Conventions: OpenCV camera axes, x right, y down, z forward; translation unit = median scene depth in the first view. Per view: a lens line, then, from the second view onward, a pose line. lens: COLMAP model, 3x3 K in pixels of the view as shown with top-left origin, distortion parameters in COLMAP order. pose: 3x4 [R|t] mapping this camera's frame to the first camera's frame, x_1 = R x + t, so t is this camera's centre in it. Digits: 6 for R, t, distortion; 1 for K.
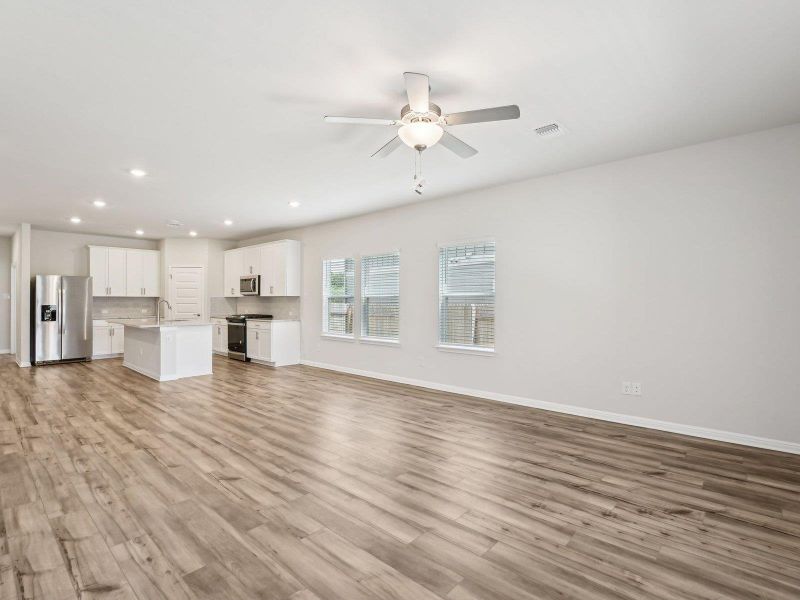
lens RADIAL K [[400.8, 0, 394.4], [0, 400.8, 300.3], [0, 0, 1]] dist [-0.017947, -0.000311]
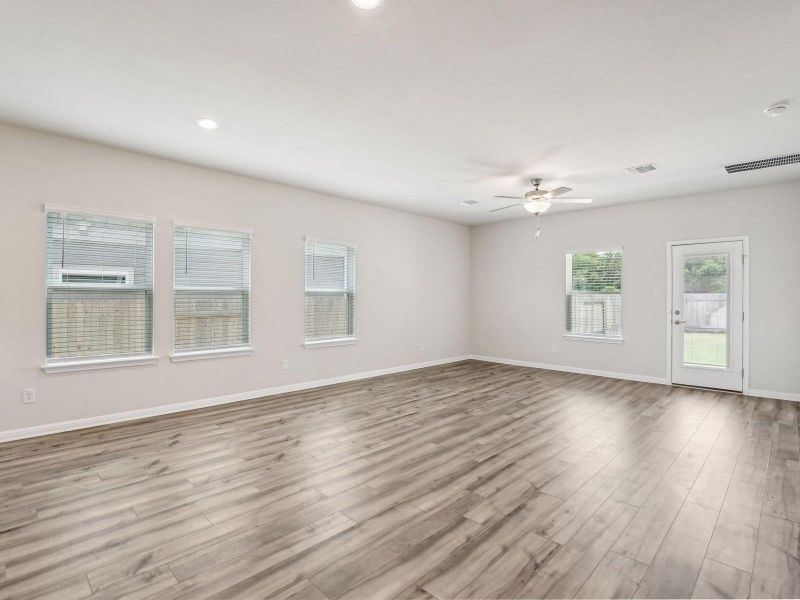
lens RADIAL K [[400.8, 0, 400.0], [0, 400.8, 295.7], [0, 0, 1]] dist [-0.017947, -0.000311]
pose [[0.031810, 0.006374, 0.999474, -1.149364], [-0.005520, 0.999966, -0.006202, 0.005383], [-0.999479, -0.005320, 0.031844, 1.013363]]
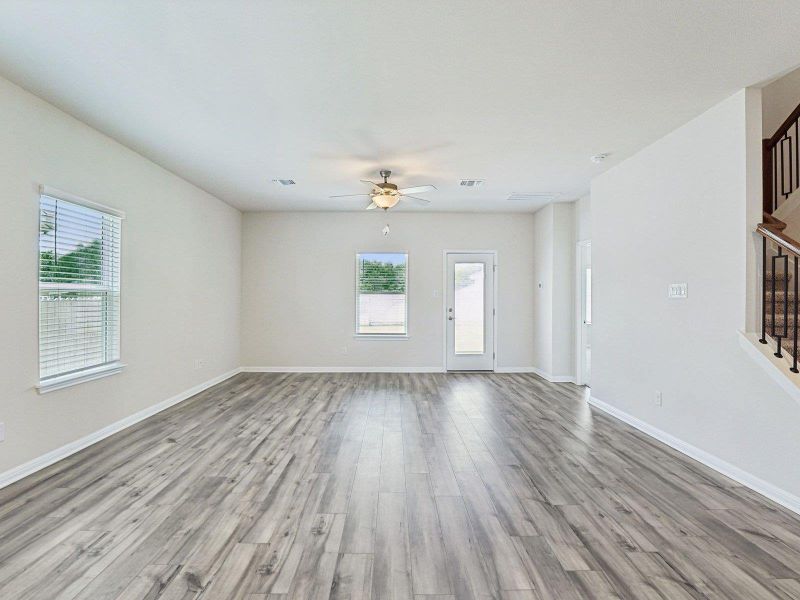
lens RADIAL K [[400.8, 0, 397.9], [0, 400.8, 298.8], [0, 0, 1]] dist [-0.017947, -0.000311]
pose [[-0.686578, -0.001335, 0.727055, -0.786909], [-0.001890, 0.999998, 0.000051, 0.003291], [-0.727054, -0.001339, -0.686579, 1.381430]]
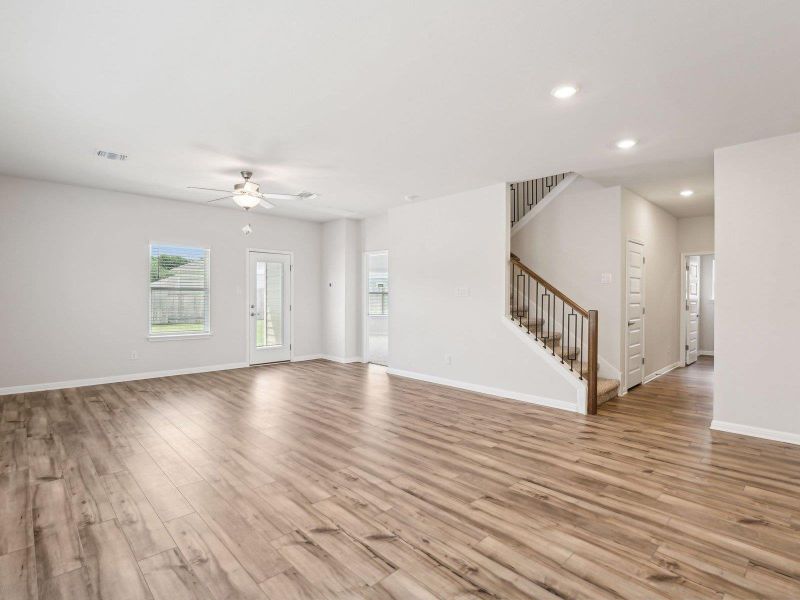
lens RADIAL K [[400.8, 0, 392.8], [0, 400.8, 297.8], [0, 0, 1]] dist [-0.017947, -0.000311]
pose [[-0.997754, -0.006163, 0.066701, -0.449235], [-0.005913, 0.999975, 0.003951, 0.002431], [-0.066723, 0.003547, -0.997765, 1.755520]]
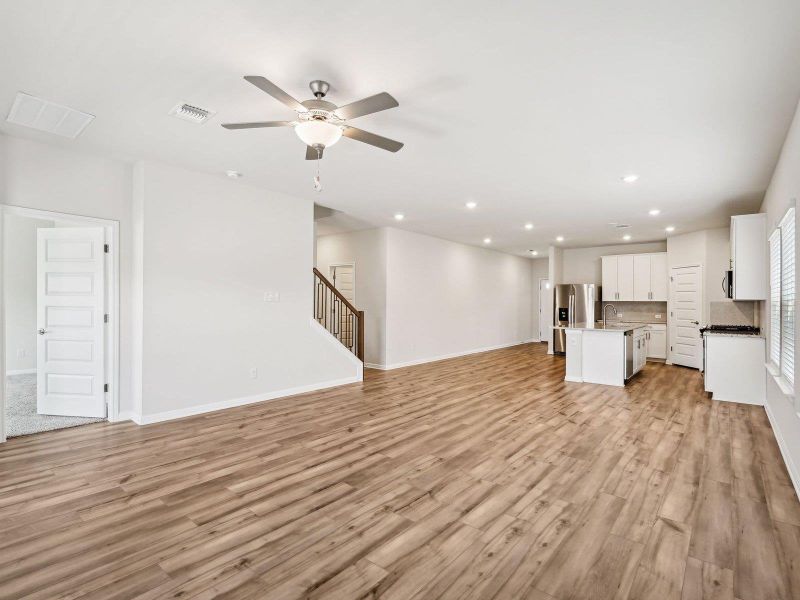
lens RADIAL K [[400.8, 0, 396.1], [0, 400.8, 300.5], [0, 0, 1]] dist [-0.017947, -0.000311]
pose [[0.049401, -0.005841, -0.998762, 0.681966], [-0.009209, 0.999938, -0.006303, 0.001458], [0.998737, 0.009509, 0.049344, 0.741669]]
